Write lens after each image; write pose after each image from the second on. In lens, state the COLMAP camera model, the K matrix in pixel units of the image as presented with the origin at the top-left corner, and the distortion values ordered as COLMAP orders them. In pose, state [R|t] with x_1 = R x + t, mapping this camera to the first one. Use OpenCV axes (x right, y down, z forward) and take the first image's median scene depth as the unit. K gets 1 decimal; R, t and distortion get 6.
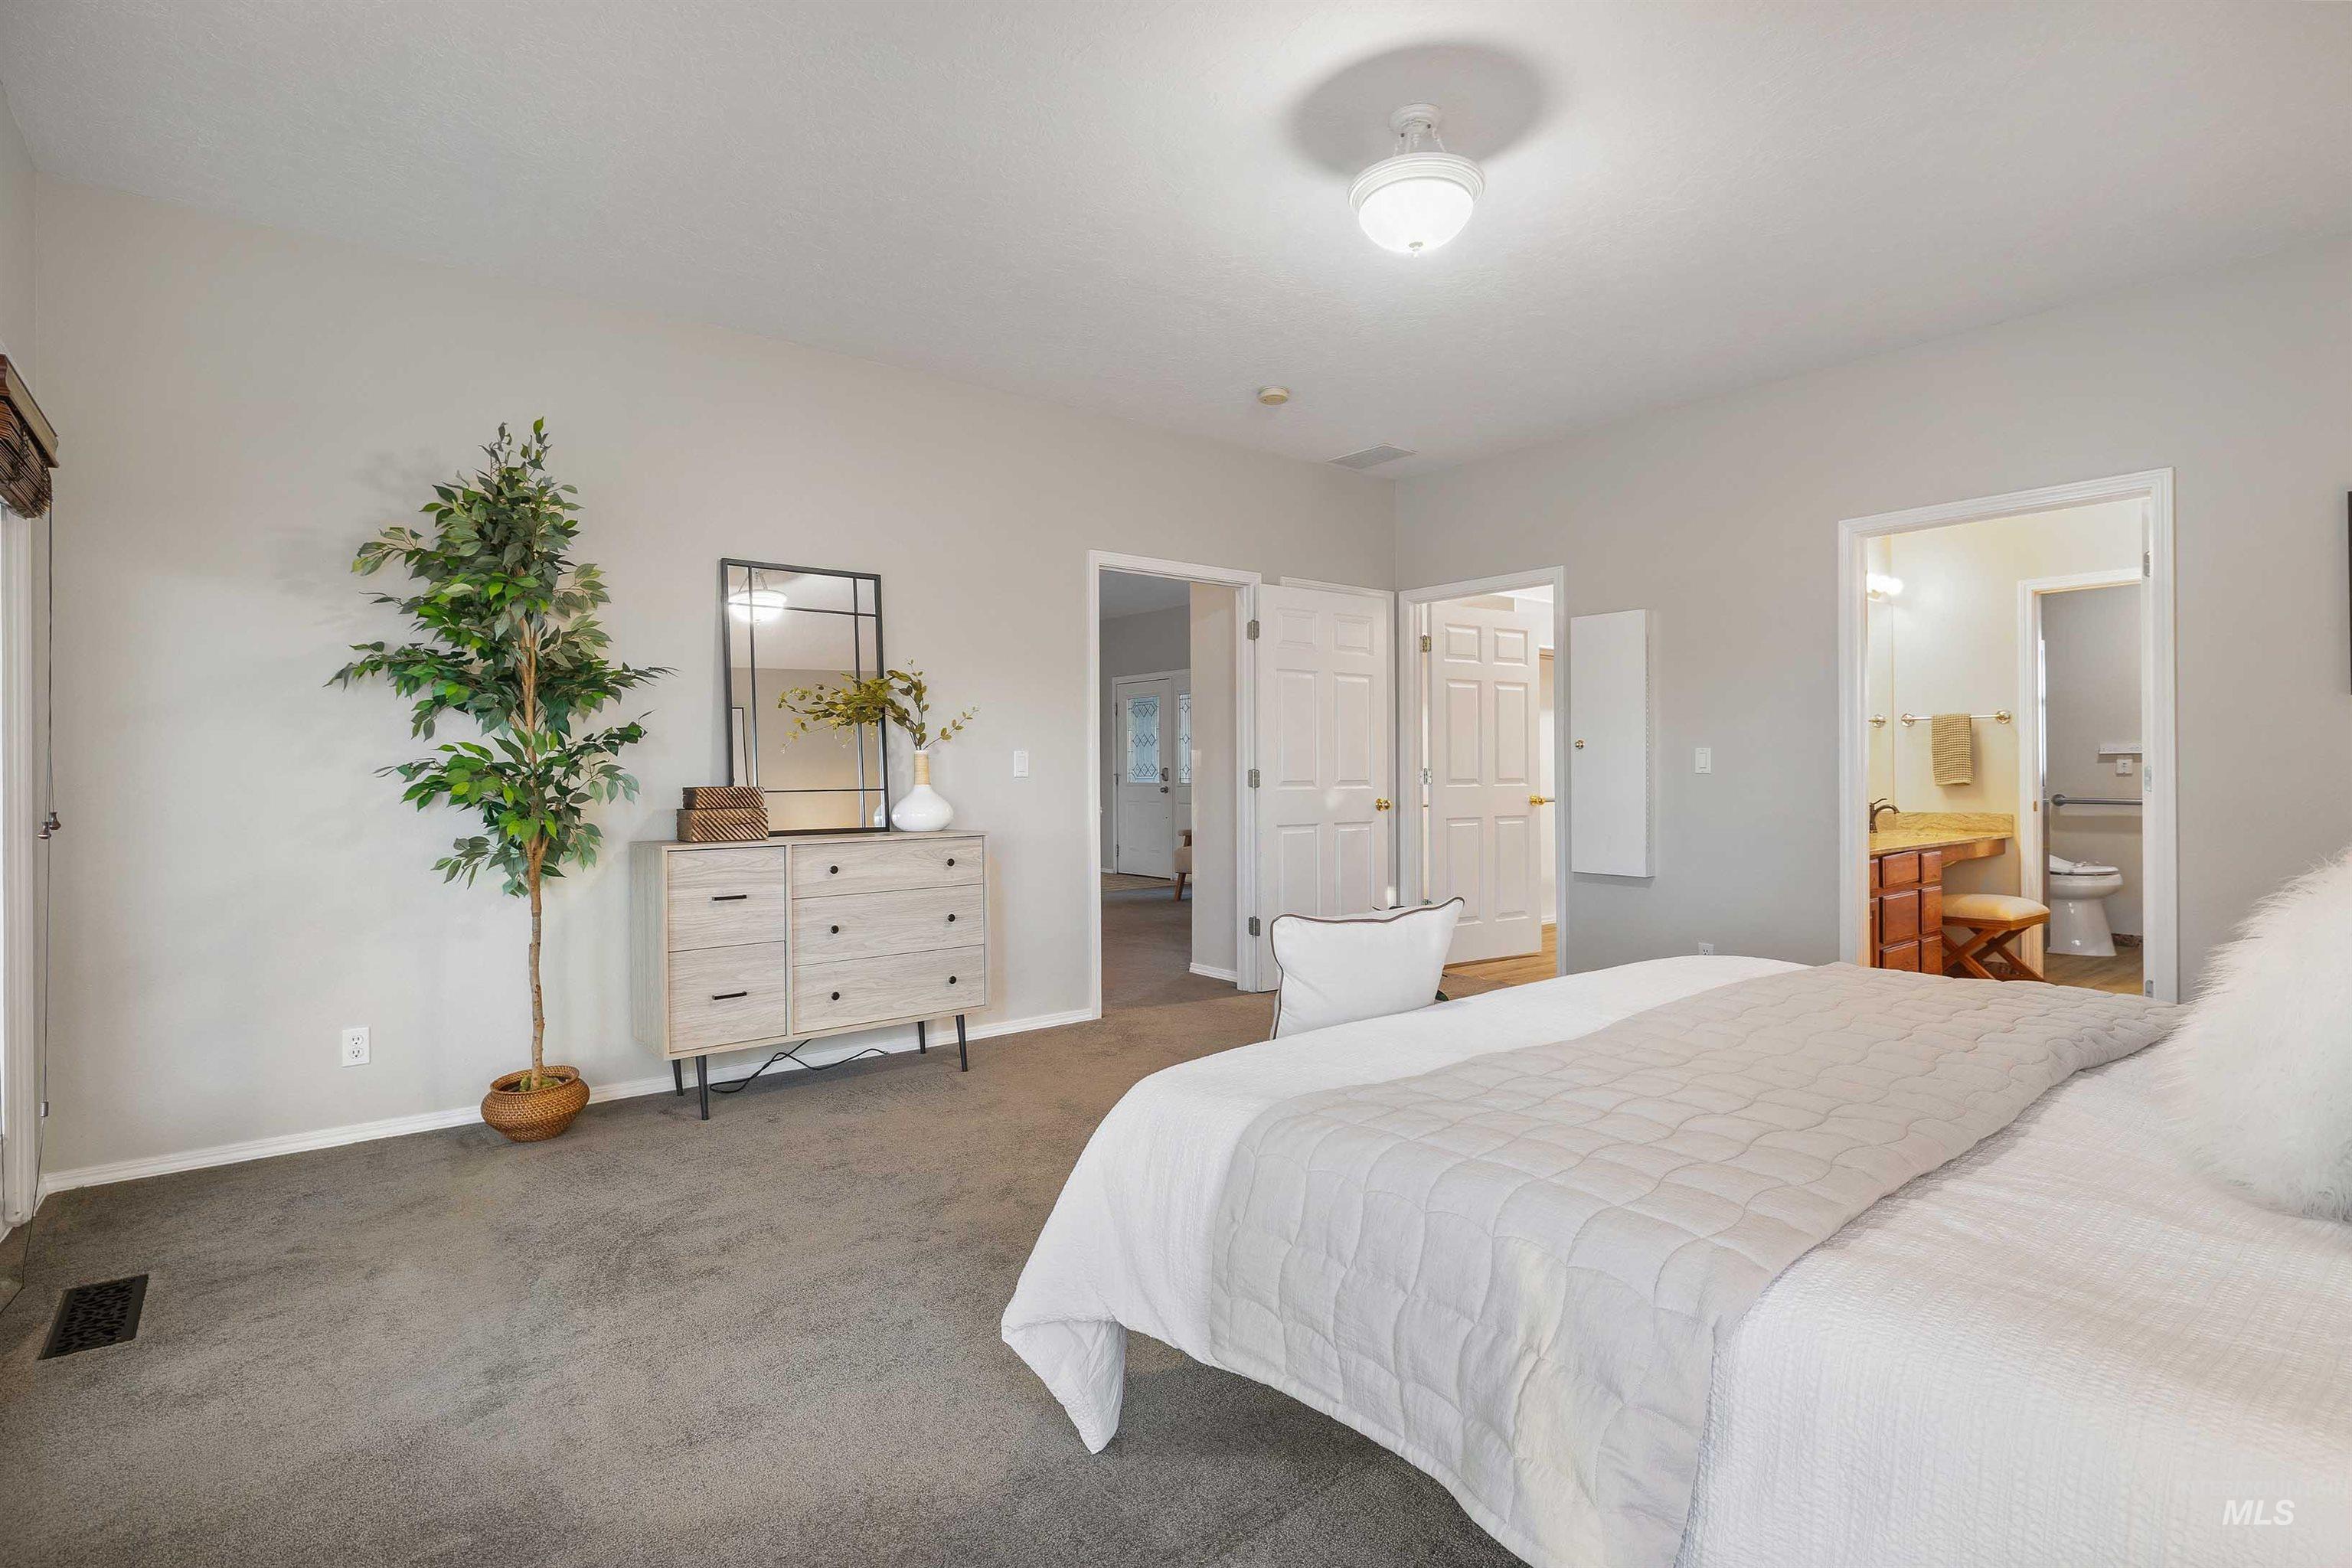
lens RADIAL K [[1196.0, 0, 1173.2], [0, 1196.0, 778.5], [0, 0, 1]] dist [0.000946, 0.000364]
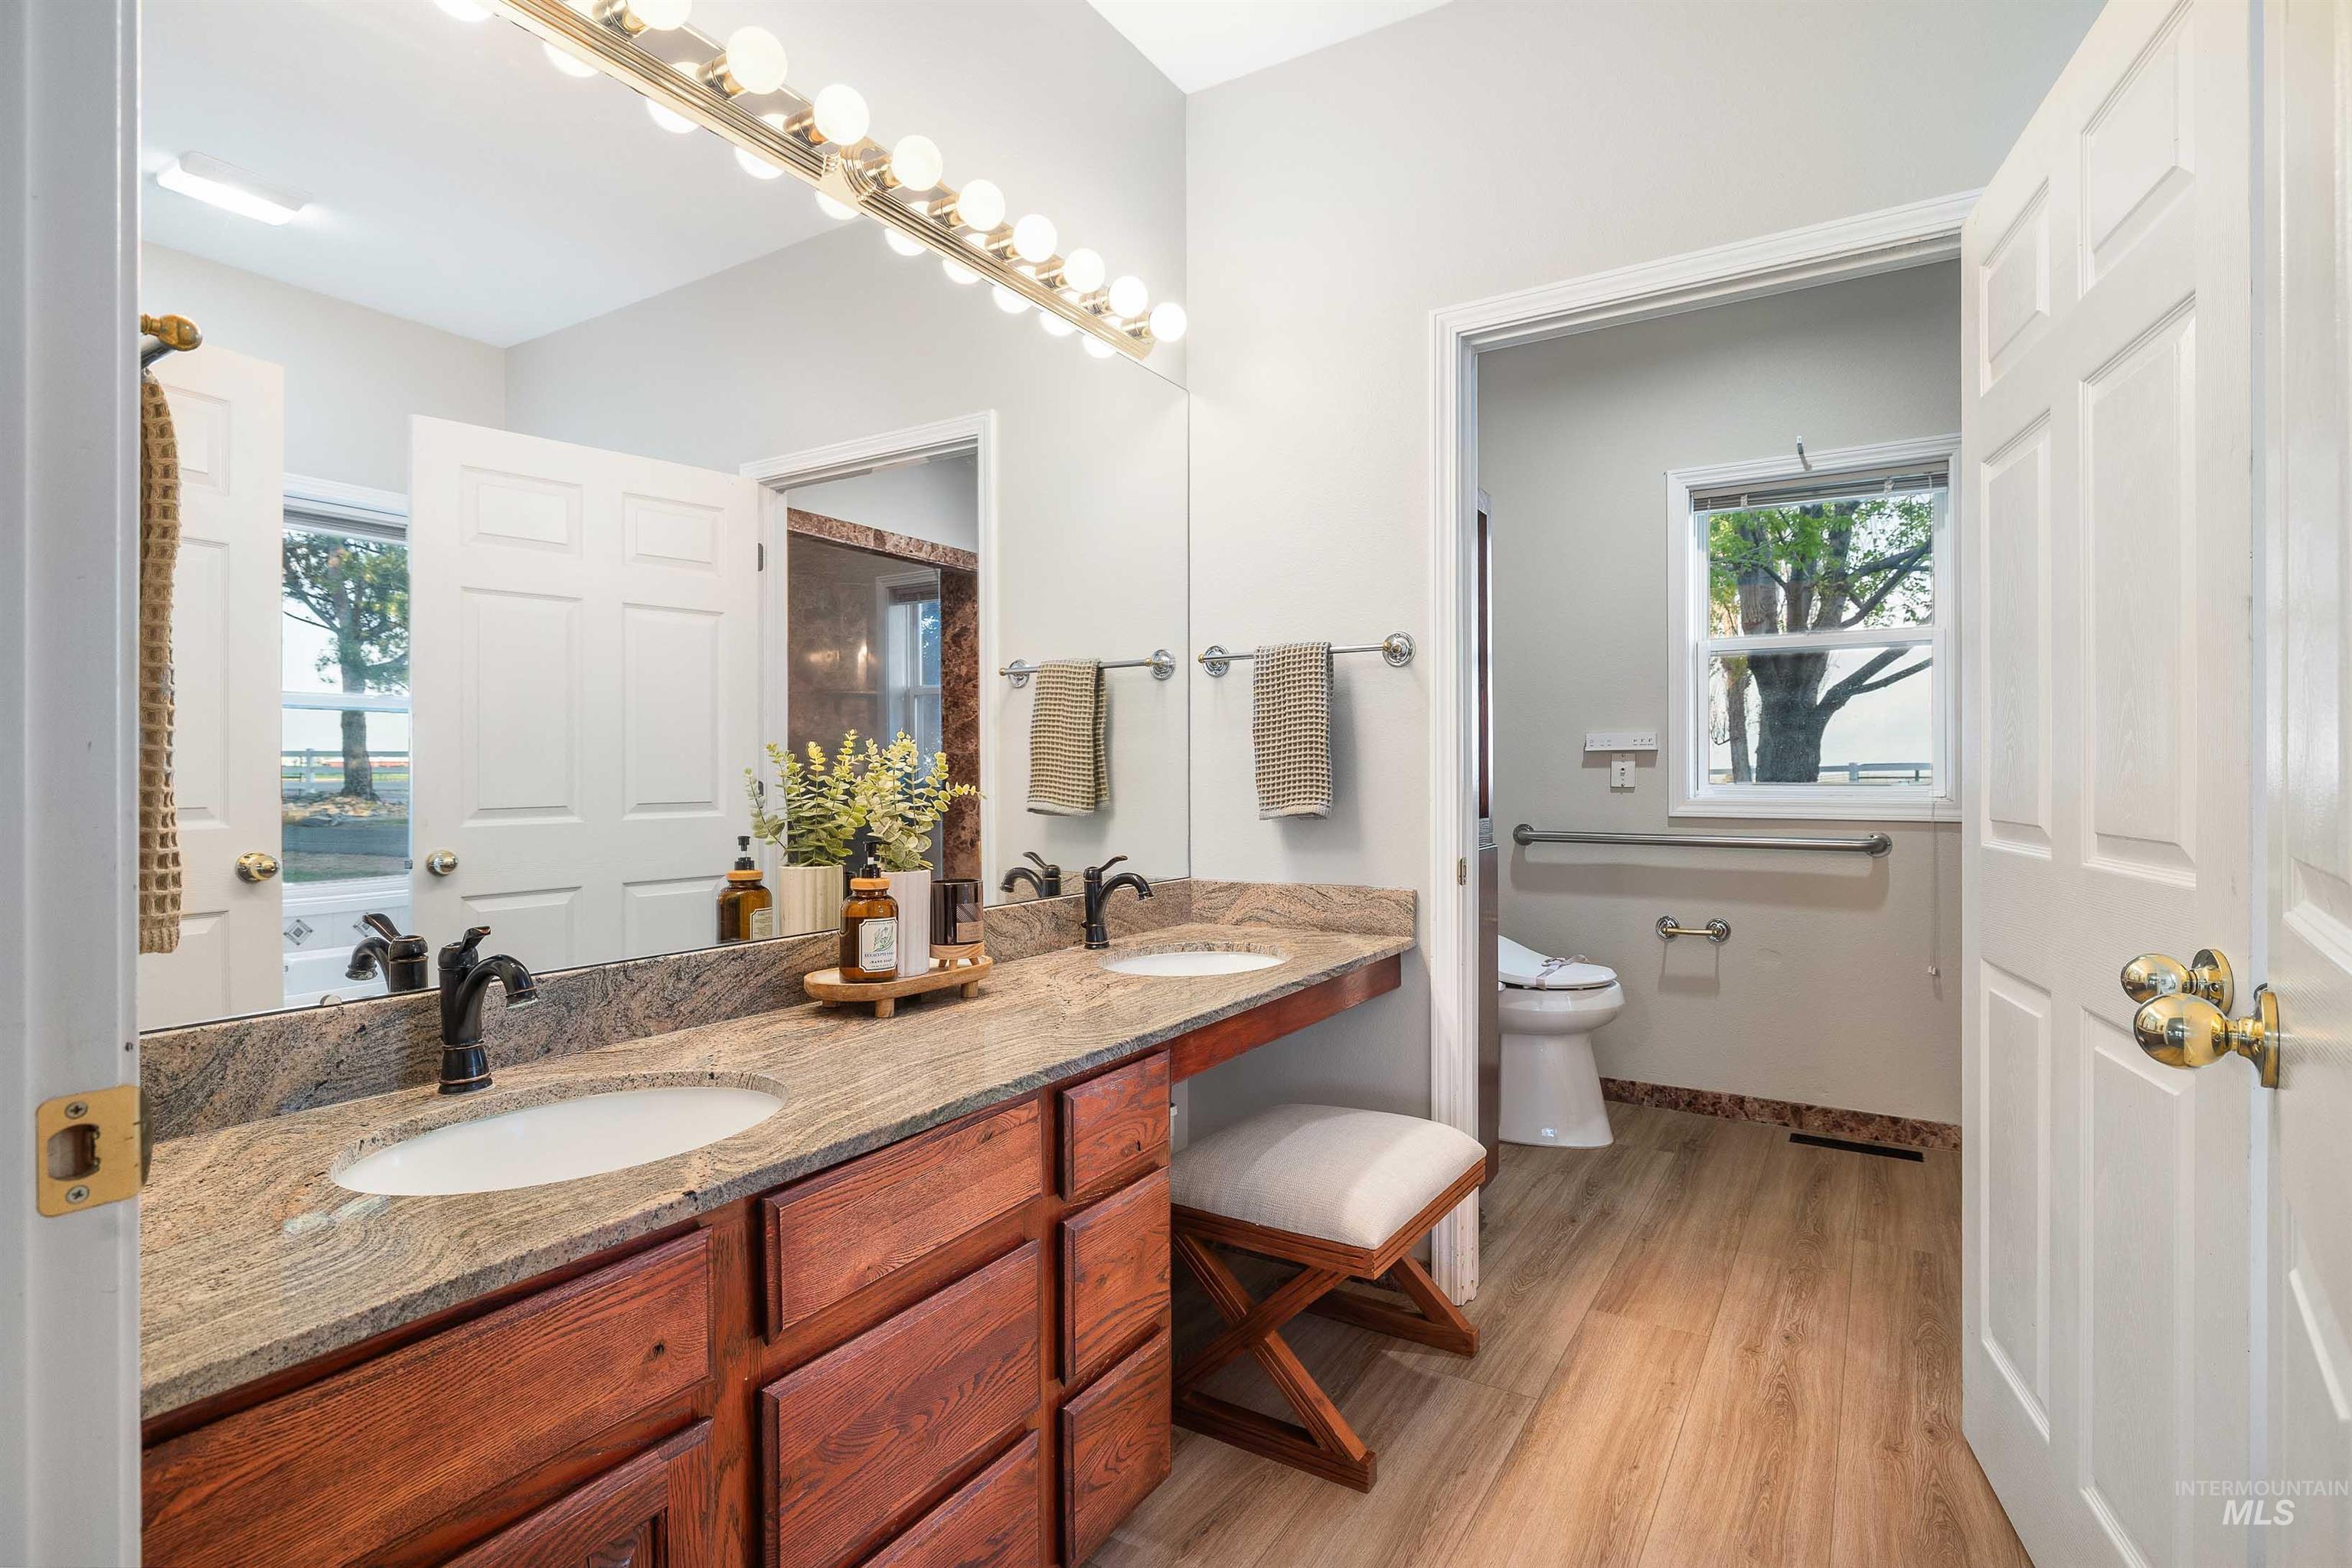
lens RADIAL K [[1196.0, 0, 1175.3], [0, 1196.0, 787.7], [0, 0, 1]] dist [0.000946, 0.000364]
pose [[0.940625, -0.001426, 0.339445, 0.468511], [0.001969, 0.999997, -0.001257, -0.004270], [-0.339442, 0.001851, 0.940625, 0.623087]]
